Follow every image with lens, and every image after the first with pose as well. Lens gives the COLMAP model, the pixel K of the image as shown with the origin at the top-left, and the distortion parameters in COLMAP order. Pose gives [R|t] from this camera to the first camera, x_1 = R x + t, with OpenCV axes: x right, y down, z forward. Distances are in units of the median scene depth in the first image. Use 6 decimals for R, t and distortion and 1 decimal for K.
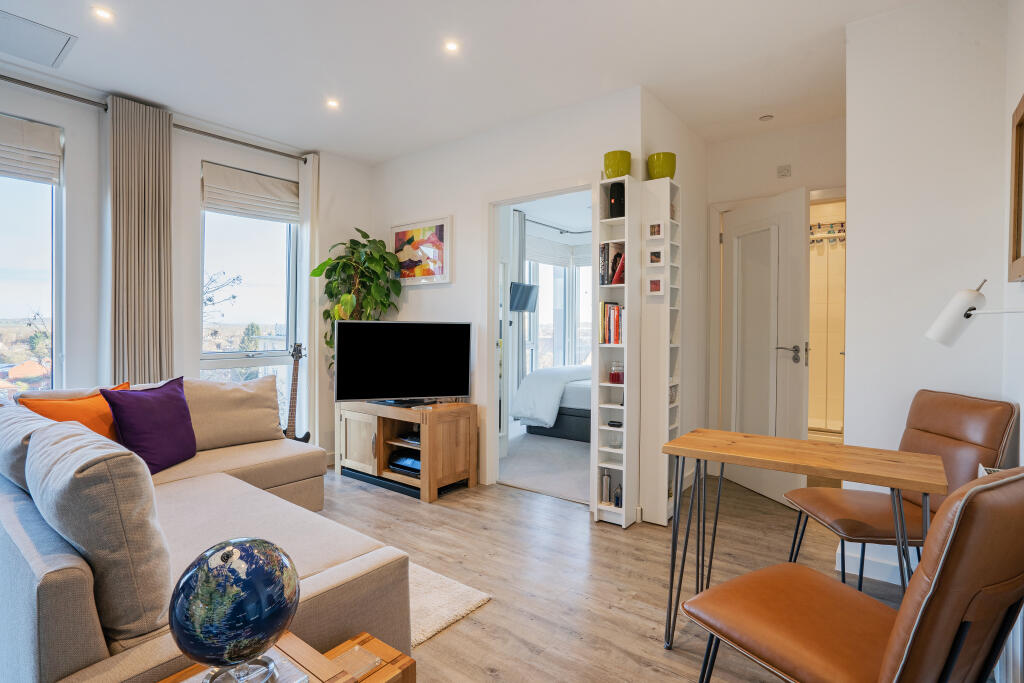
lens RADIAL K [[496.7, 0, 510.5], [0, 496.7, 328.7], [0, 0, 1]] dist [-0.001212, -0.000150]
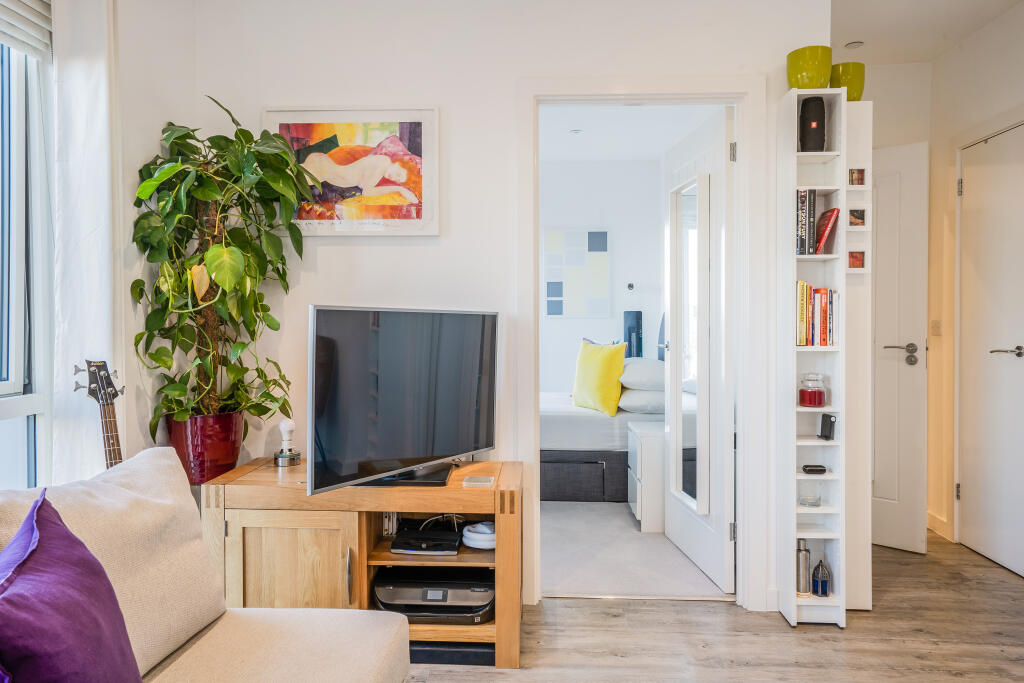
lens RADIAL K [[705.4, 0, 512.0], [0, 705.4, 329.6], [0, 0, 1]] dist [0.048705, 0.002391]
pose [[0.826529, -0.008821, 0.562825, -0.567862], [0.002088, 0.999918, 0.012605, -0.003457], [-0.562891, -0.009244, 0.826480, 0.399759]]
